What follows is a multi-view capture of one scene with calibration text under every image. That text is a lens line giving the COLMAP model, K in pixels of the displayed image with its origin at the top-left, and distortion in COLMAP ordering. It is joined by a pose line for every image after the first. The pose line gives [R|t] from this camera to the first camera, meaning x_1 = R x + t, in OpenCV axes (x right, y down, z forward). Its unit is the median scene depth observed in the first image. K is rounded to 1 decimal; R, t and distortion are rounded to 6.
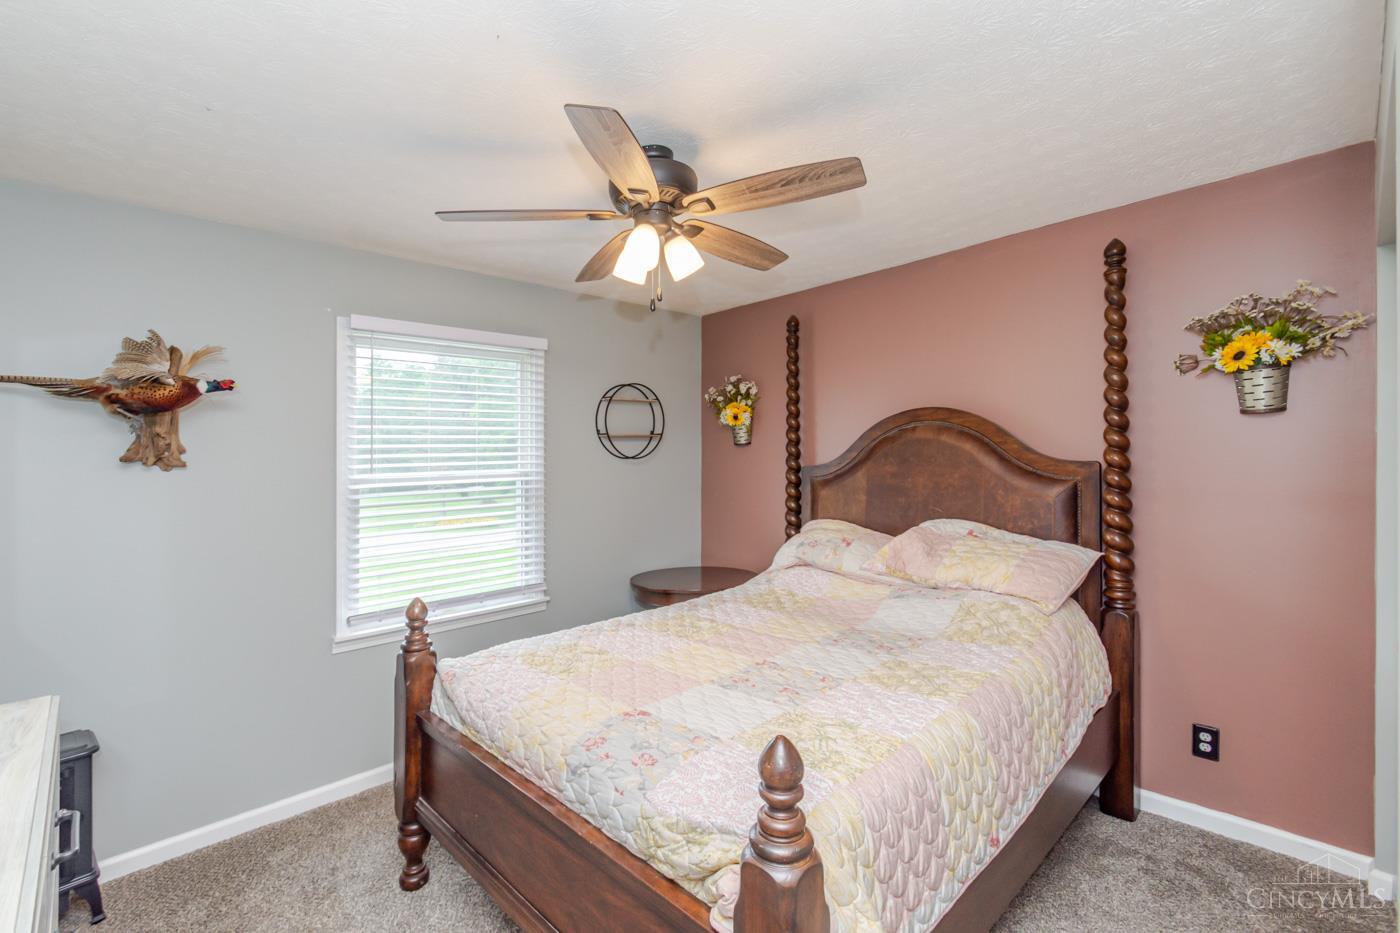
lens RADIAL K [[627.1, 0, 691.8], [0, 627.1, 460.2], [0, 0, 1]] dist [0.010593, -0.002184]
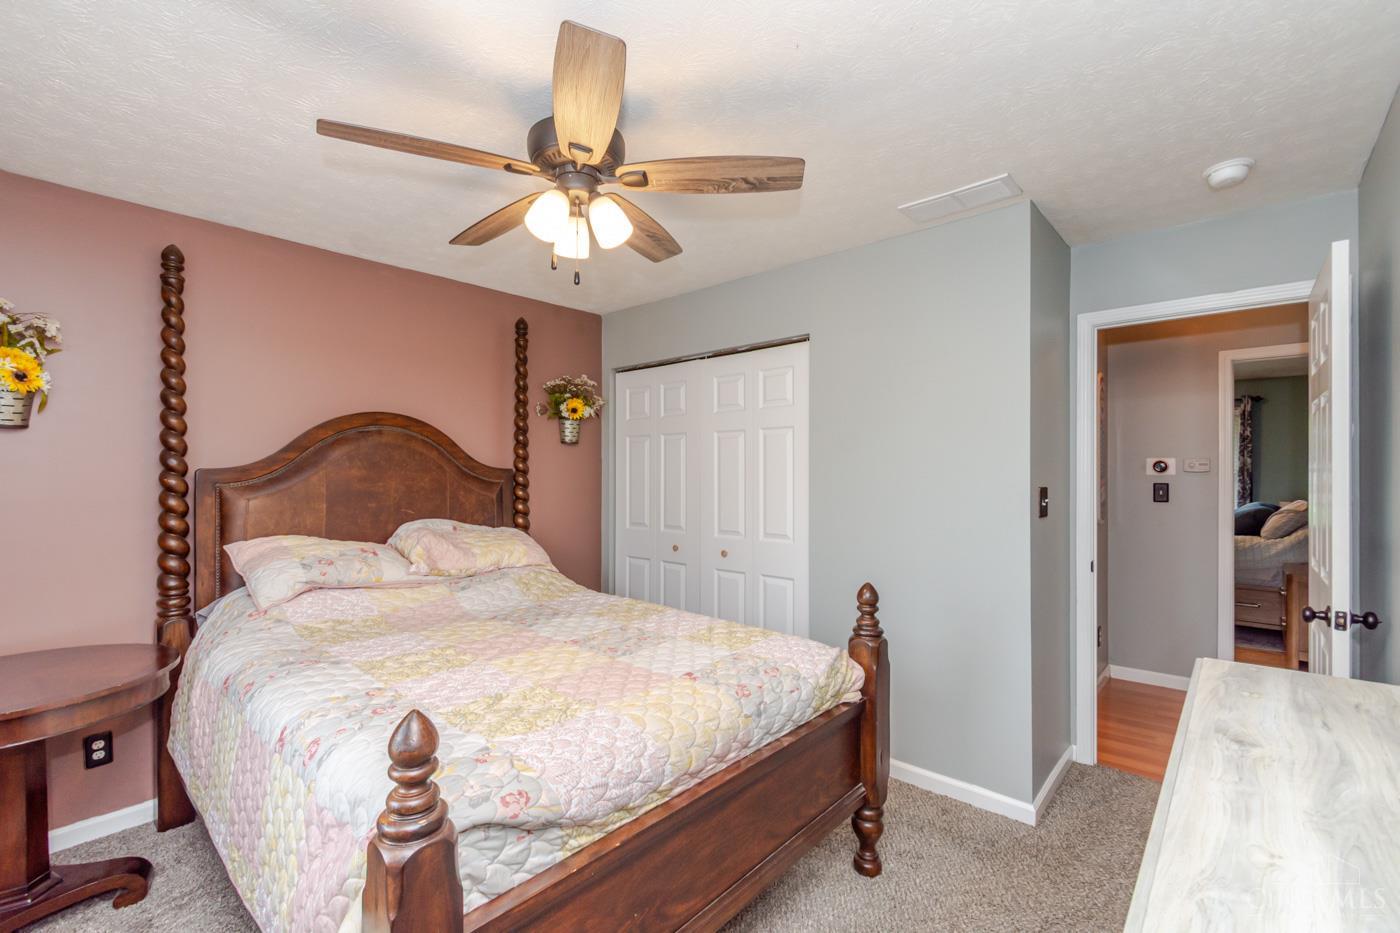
lens RADIAL K [[598.7, 0, 692.1], [0, 598.7, 474.8], [0, 0, 1]] dist [0.002875, 0.000086]
pose [[-0.042442, 0.012682, 0.999018, -0.707635], [-0.002422, 0.999915, -0.012797, 0.031714], [-0.999096, -0.002963, -0.042408, 0.627915]]
